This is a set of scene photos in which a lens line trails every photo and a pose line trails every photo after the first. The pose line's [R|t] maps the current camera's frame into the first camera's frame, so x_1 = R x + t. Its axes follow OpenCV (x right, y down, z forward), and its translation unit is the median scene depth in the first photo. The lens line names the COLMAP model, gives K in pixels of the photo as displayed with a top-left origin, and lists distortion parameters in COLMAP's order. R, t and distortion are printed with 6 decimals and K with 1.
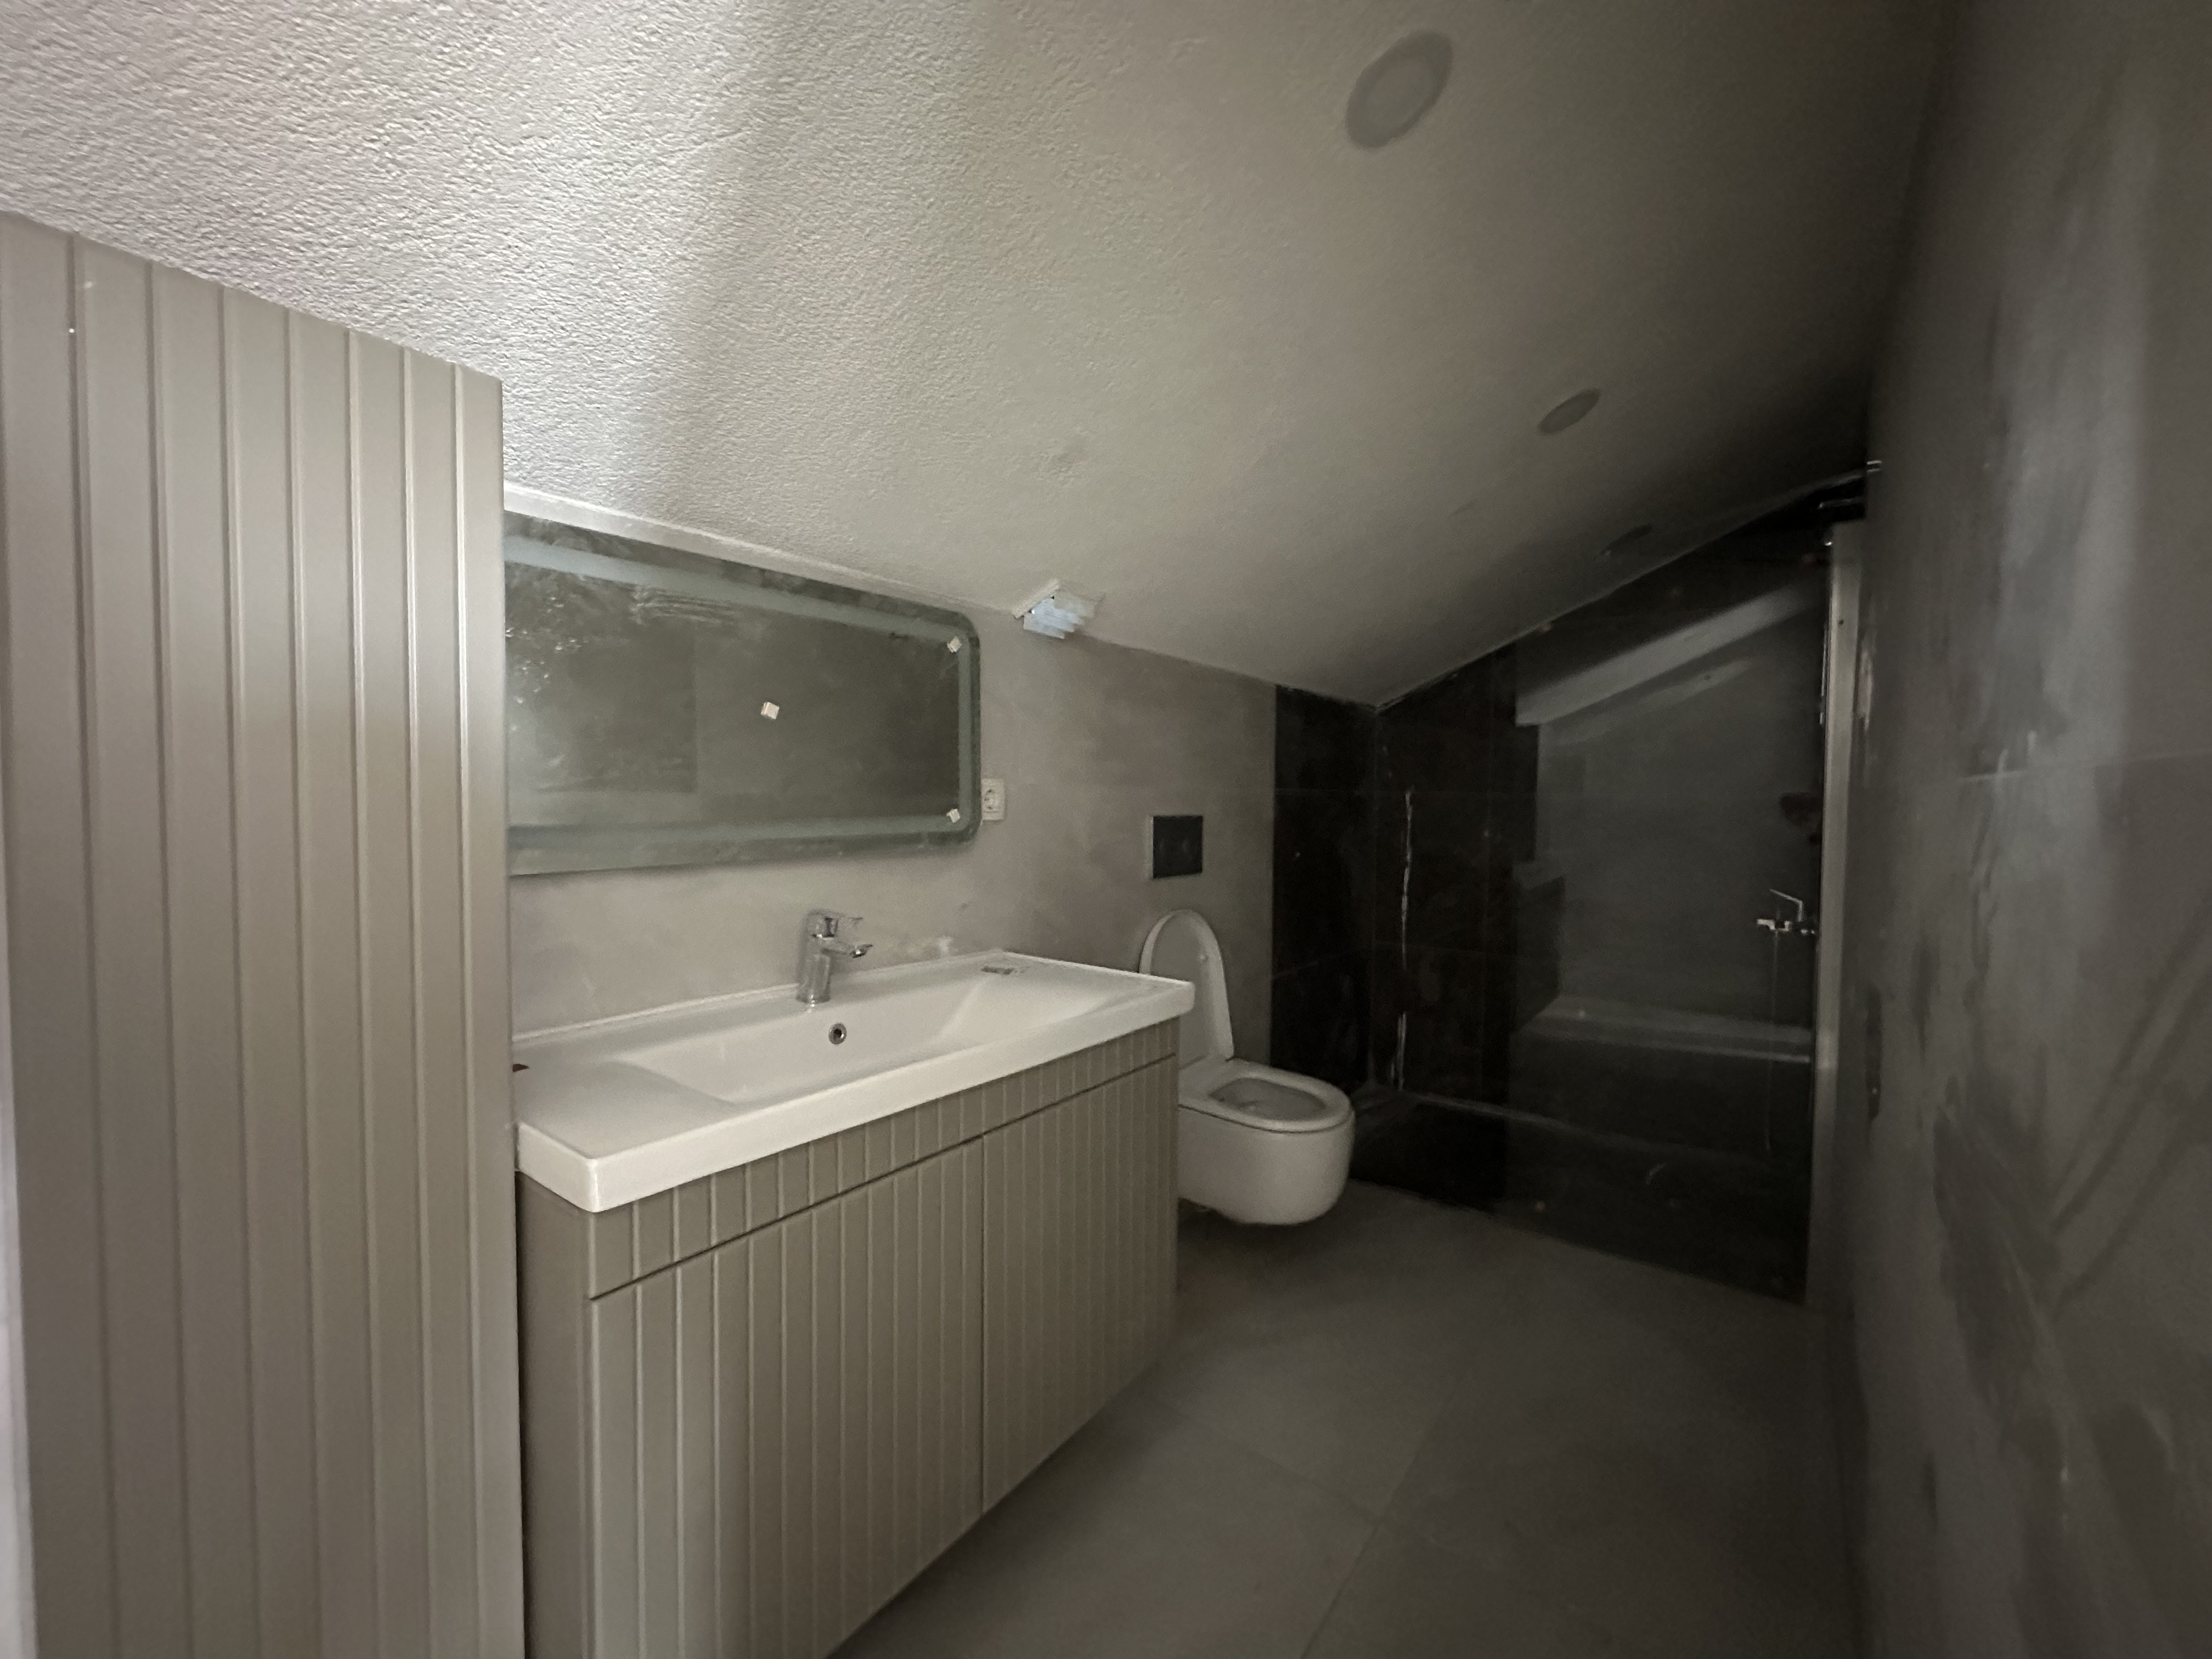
lens RADIAL K [[880.9, 0, 1103.7], [0, 880.9, 829.6], [0, 0, 1]] dist [-0.003203, 0.000409]
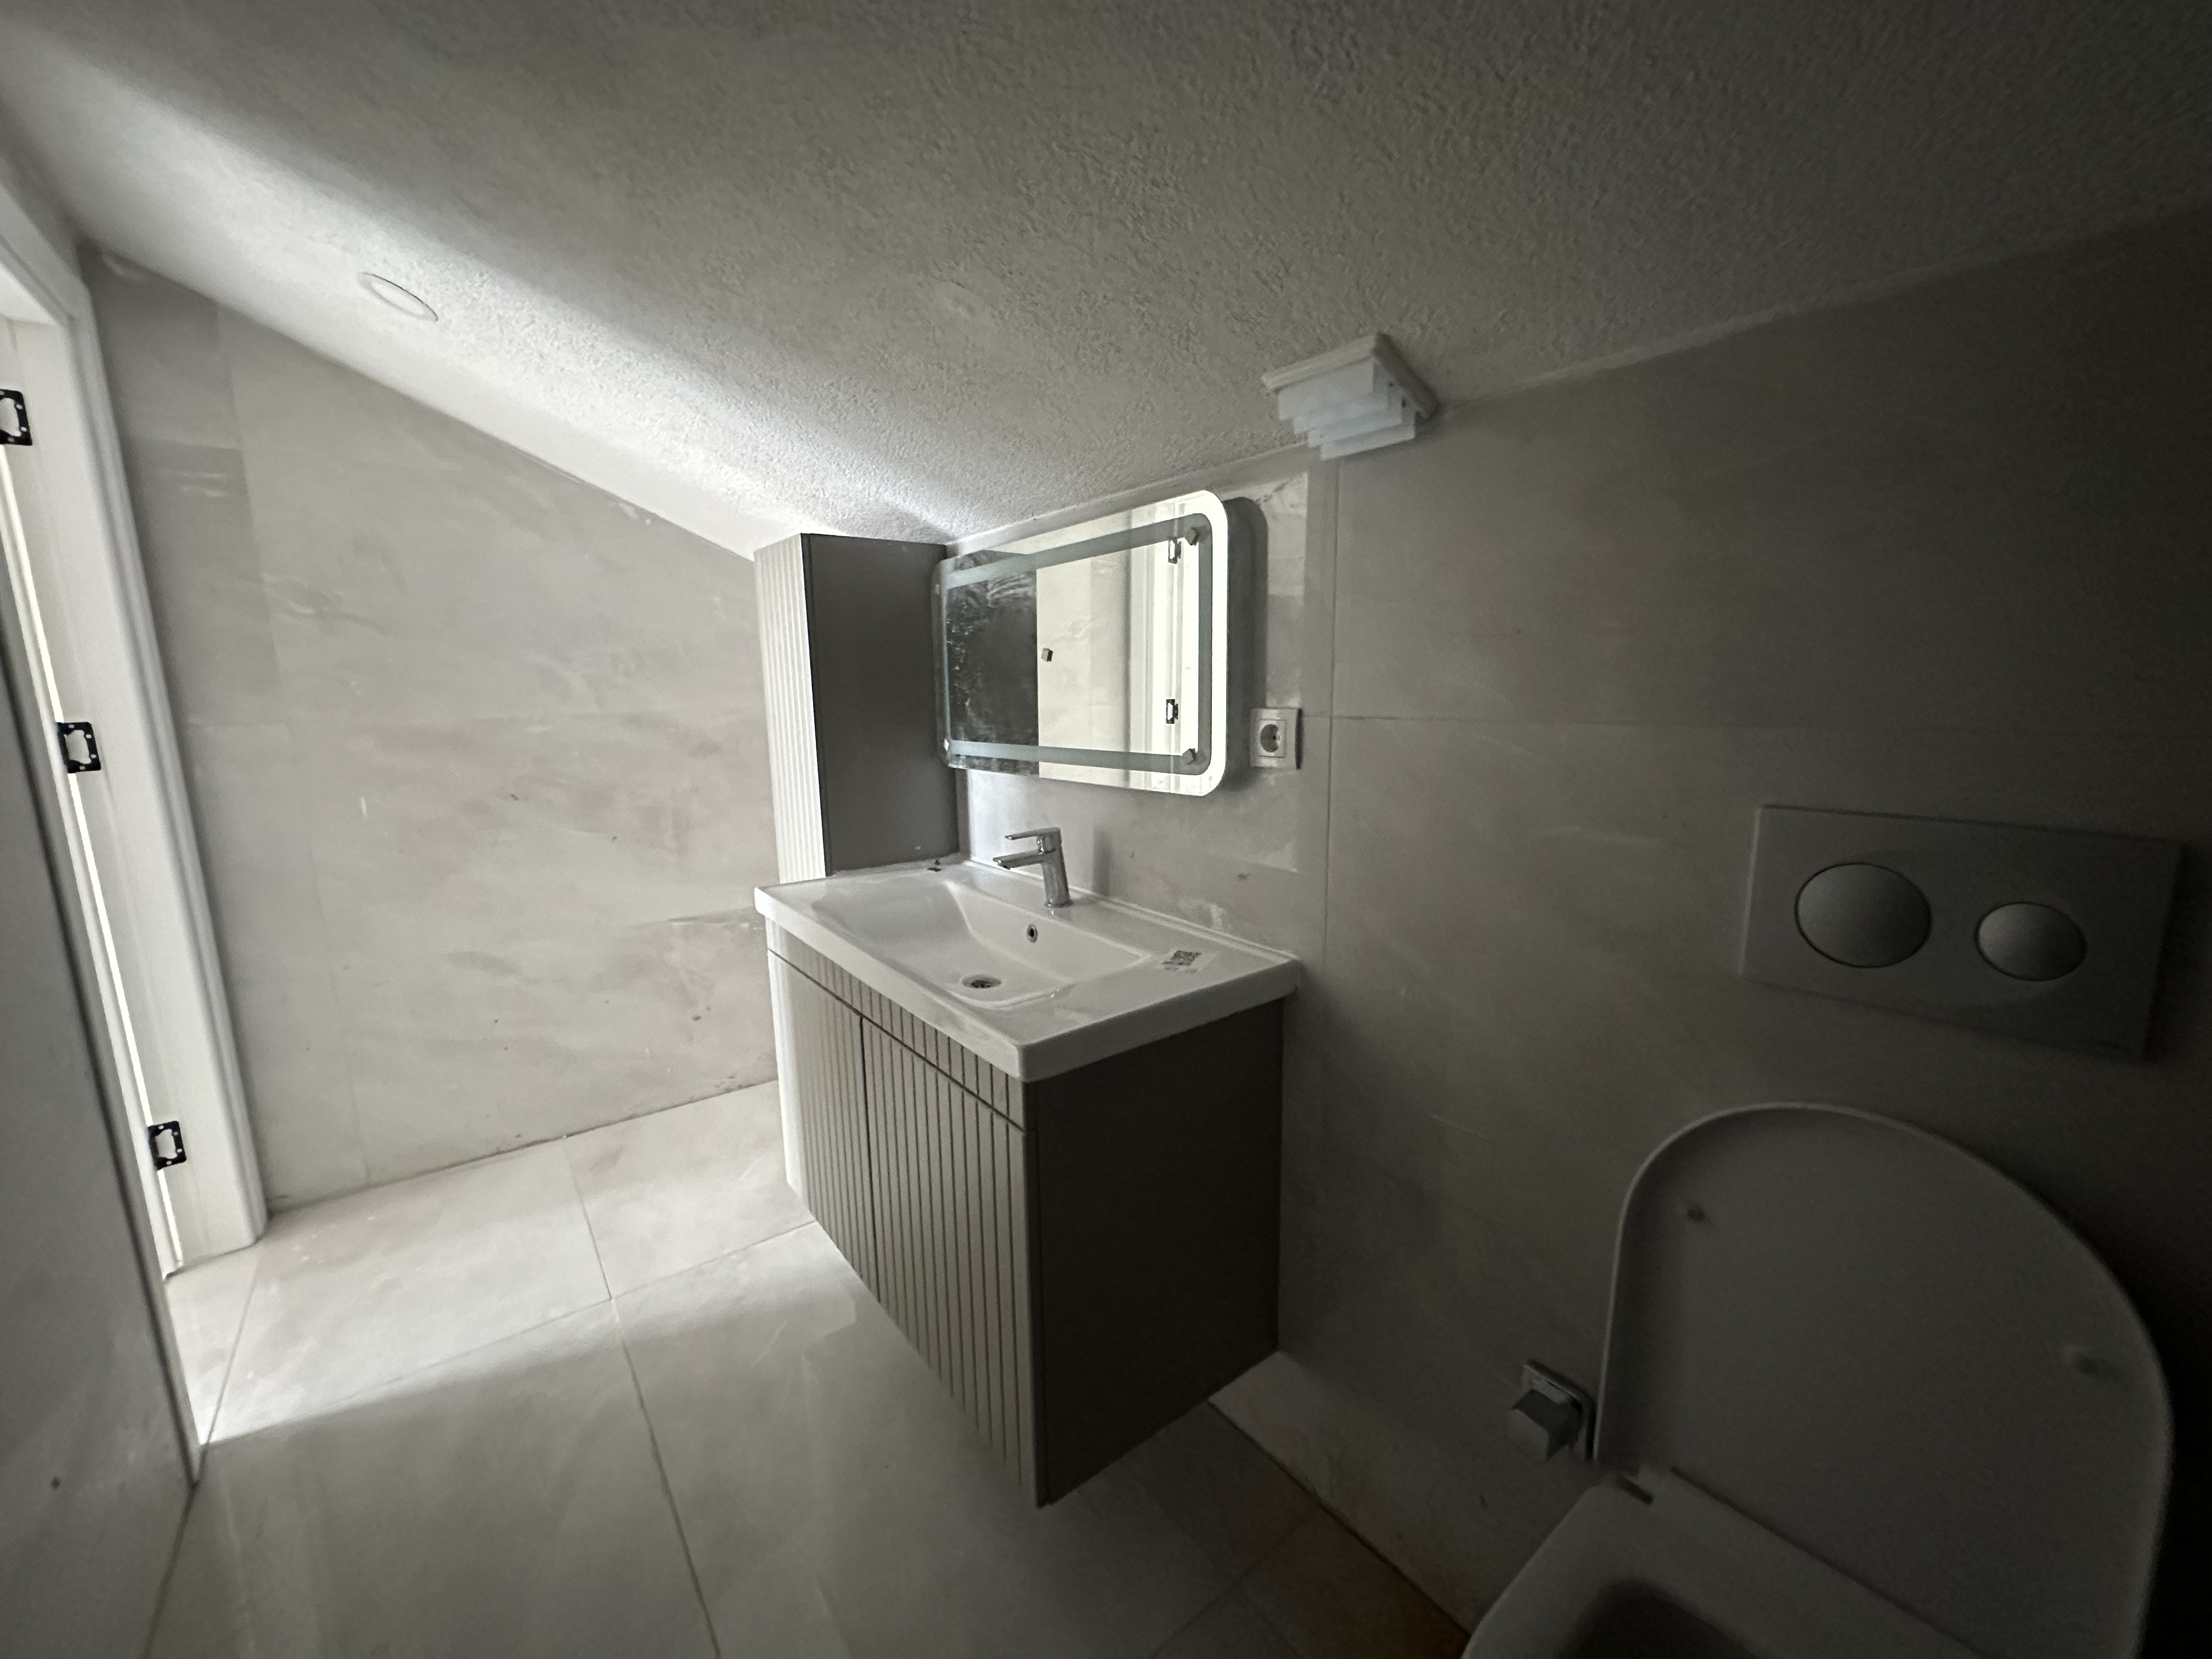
lens RADIAL K [[880.9, 0, 1103.7], [0, 880.9, 829.6], [0, 0, 1]] dist [-0.003203, 0.000409]
pose [[-0.244597, 0.168103, -0.954942, 0.716605], [-0.012063, 0.984253, 0.176352, -0.104904], [0.969550, 0.054654, -0.238718, 1.259695]]
